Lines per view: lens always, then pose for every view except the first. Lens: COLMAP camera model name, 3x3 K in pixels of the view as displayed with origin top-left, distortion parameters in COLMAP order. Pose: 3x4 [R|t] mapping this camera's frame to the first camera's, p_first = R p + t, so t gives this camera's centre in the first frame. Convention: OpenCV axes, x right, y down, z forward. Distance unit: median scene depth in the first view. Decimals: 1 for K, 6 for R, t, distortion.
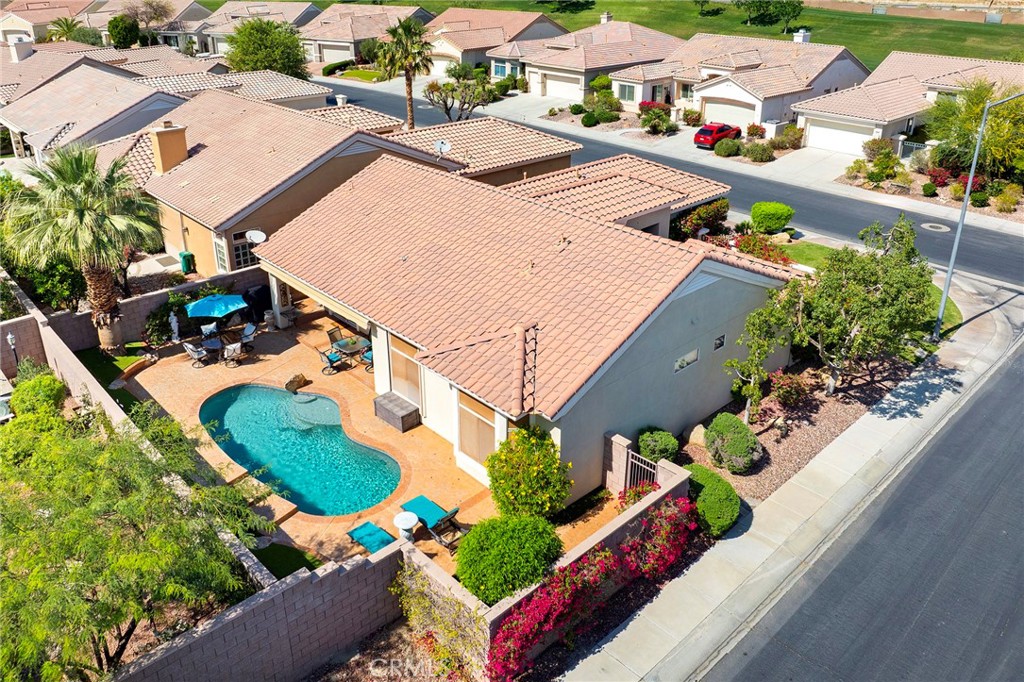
lens RADIAL K [[774.9, 0, 507.9], [0, 774.9, 338.9], [0, 0, 1]] dist [-0.027340, -0.000705]
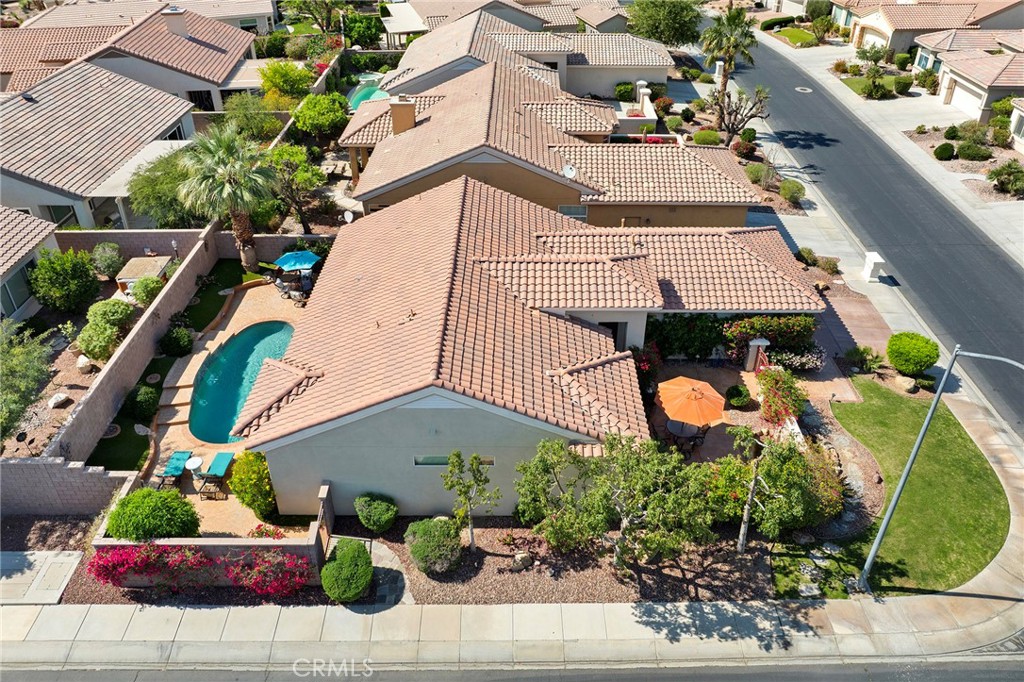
lens RADIAL K [[732.8, 0, 513.3], [0, 732.8, 344.0], [0, 0, 1]] dist [-0.041764, 0.016913]
pose [[0.724115, 0.394873, -0.565449, 0.691013], [-0.302303, 0.918640, 0.254388, -0.350175], [0.619895, -0.013269, 0.784573, 0.208460]]
